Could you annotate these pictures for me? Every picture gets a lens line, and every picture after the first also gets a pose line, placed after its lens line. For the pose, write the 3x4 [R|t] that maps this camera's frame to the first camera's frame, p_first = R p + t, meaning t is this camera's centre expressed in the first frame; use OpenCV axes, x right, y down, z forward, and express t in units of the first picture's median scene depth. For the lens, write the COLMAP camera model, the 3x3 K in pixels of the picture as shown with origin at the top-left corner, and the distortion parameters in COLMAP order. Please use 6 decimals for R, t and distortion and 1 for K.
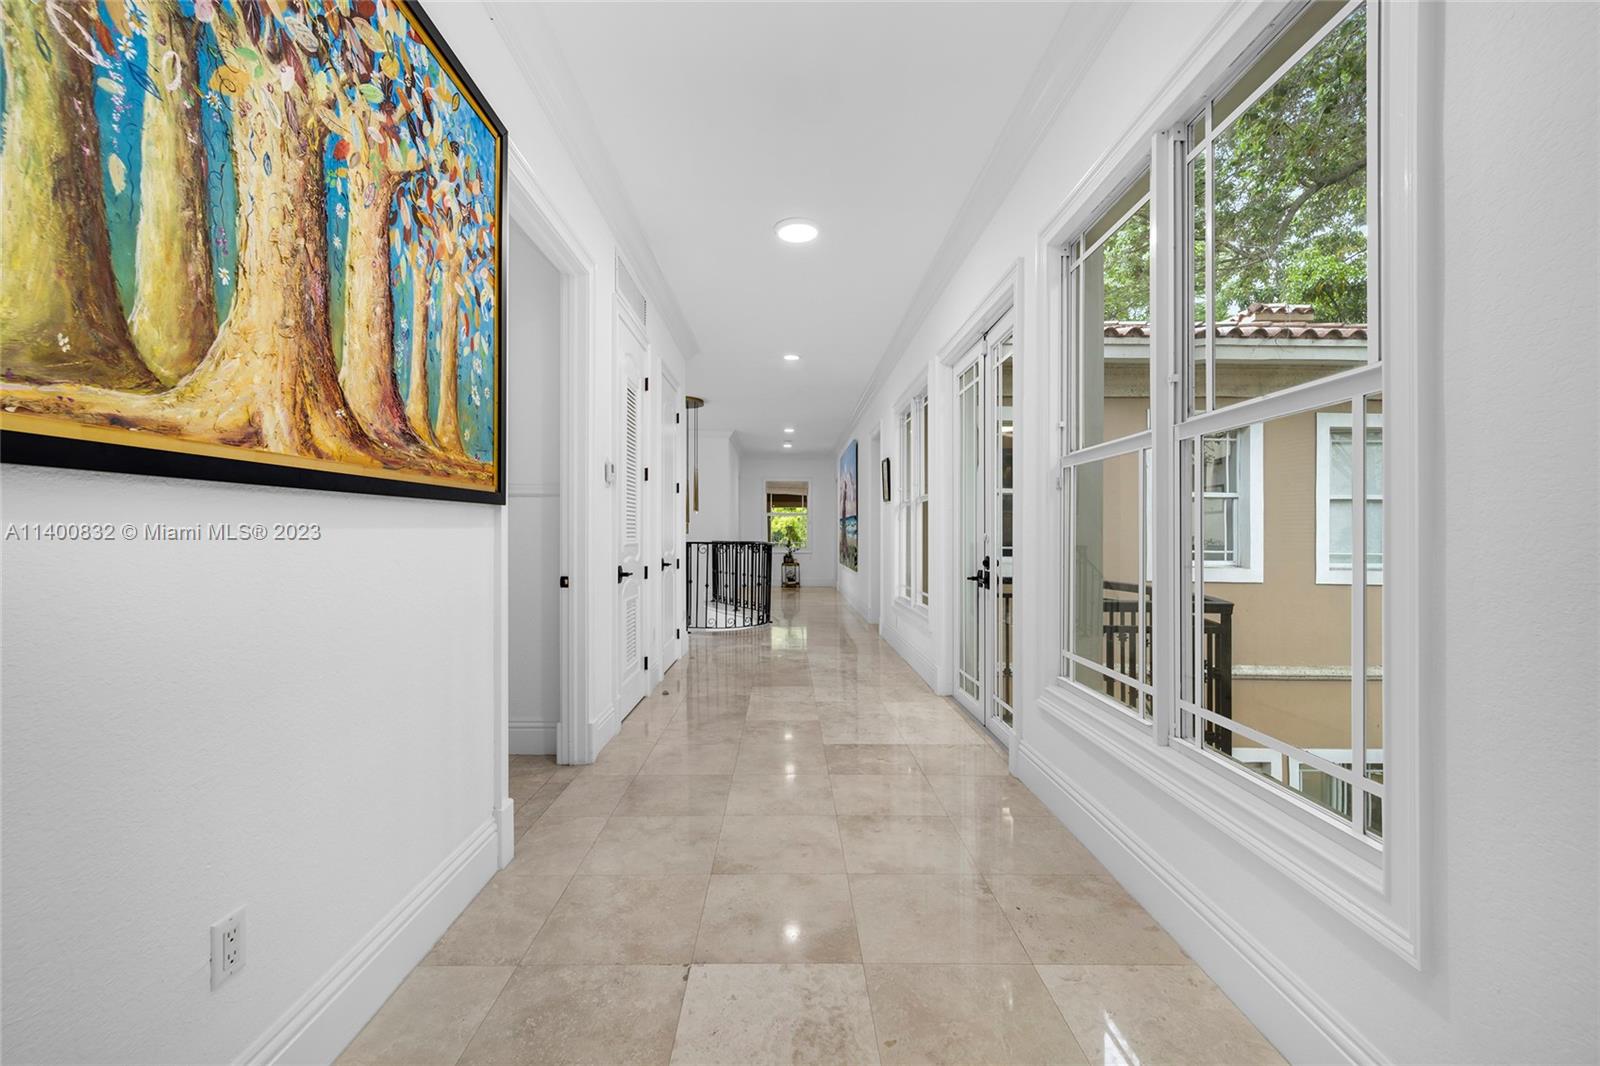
lens RADIAL K [[646.2, 0, 800.0], [0, 646.2, 533.0], [0, 0, 1]] dist [-0.002369, -0.000419]
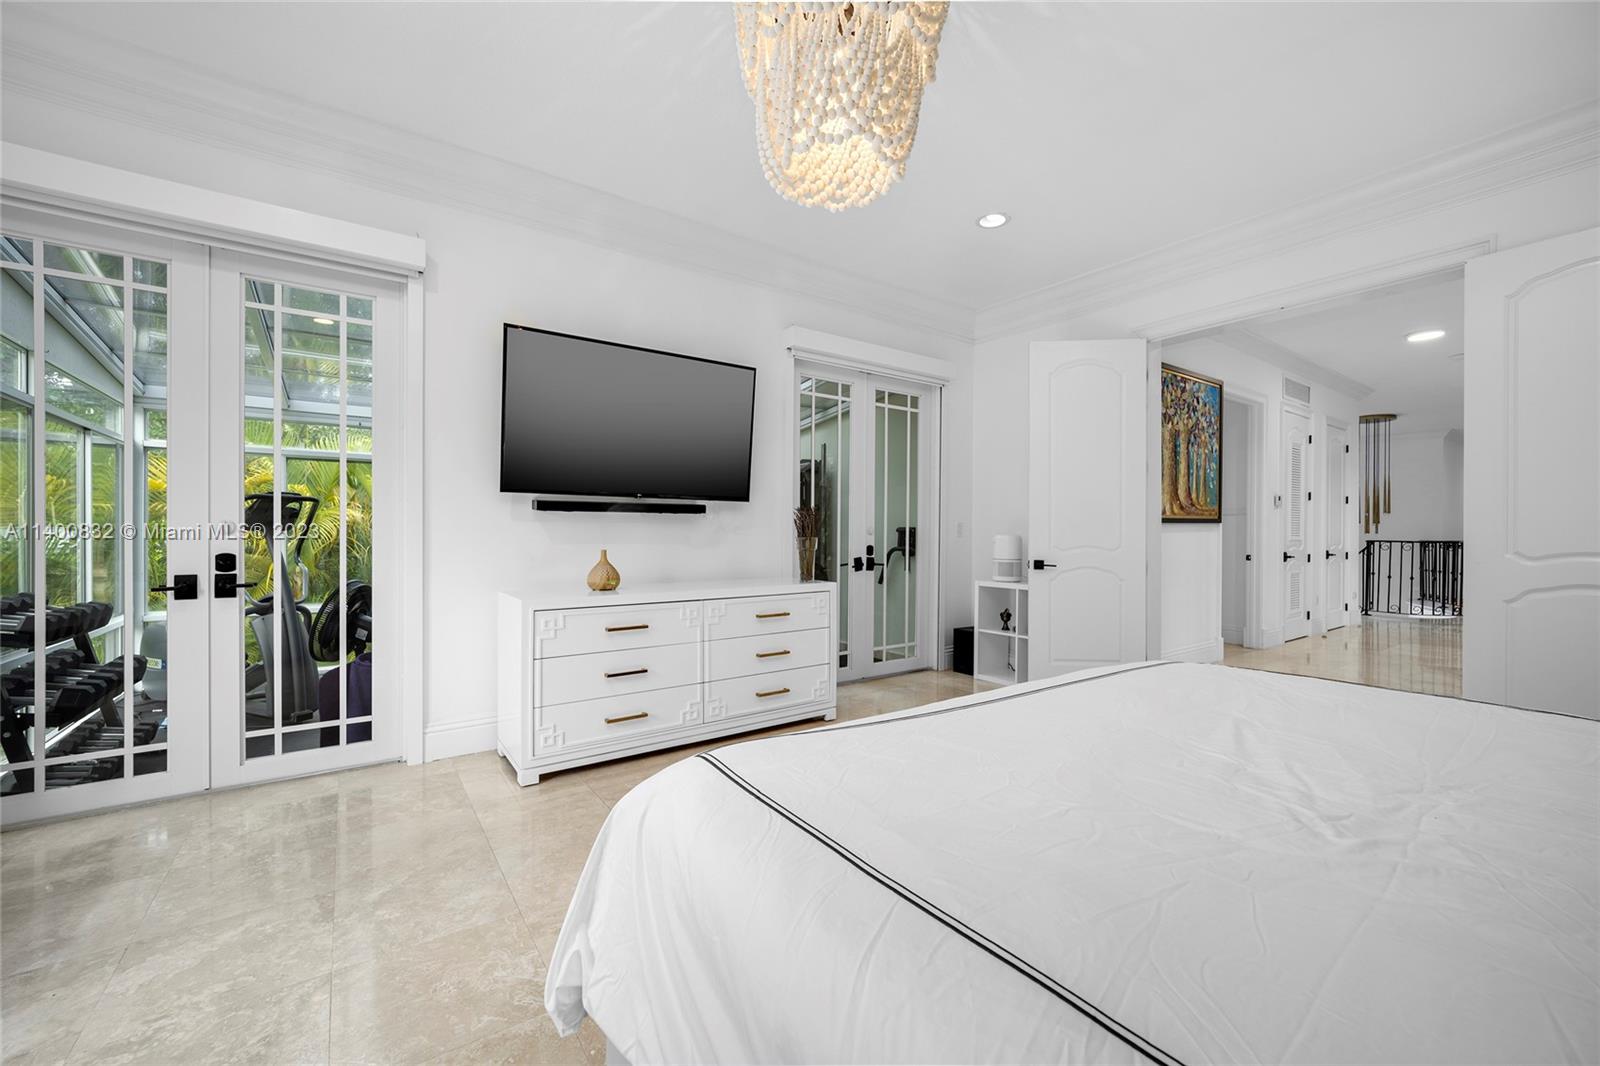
lens RADIAL K [[646.2, 0, 800.0], [0, 646.2, 533.0], [0, 0, 1]] dist [-0.002369, -0.000419]
pose [[0.565603, 0.008232, -0.824636, 0.457376], [-0.003358, 0.999965, 0.007679, -0.011118], [0.824671, -0.001574, 0.565611, -1.175298]]
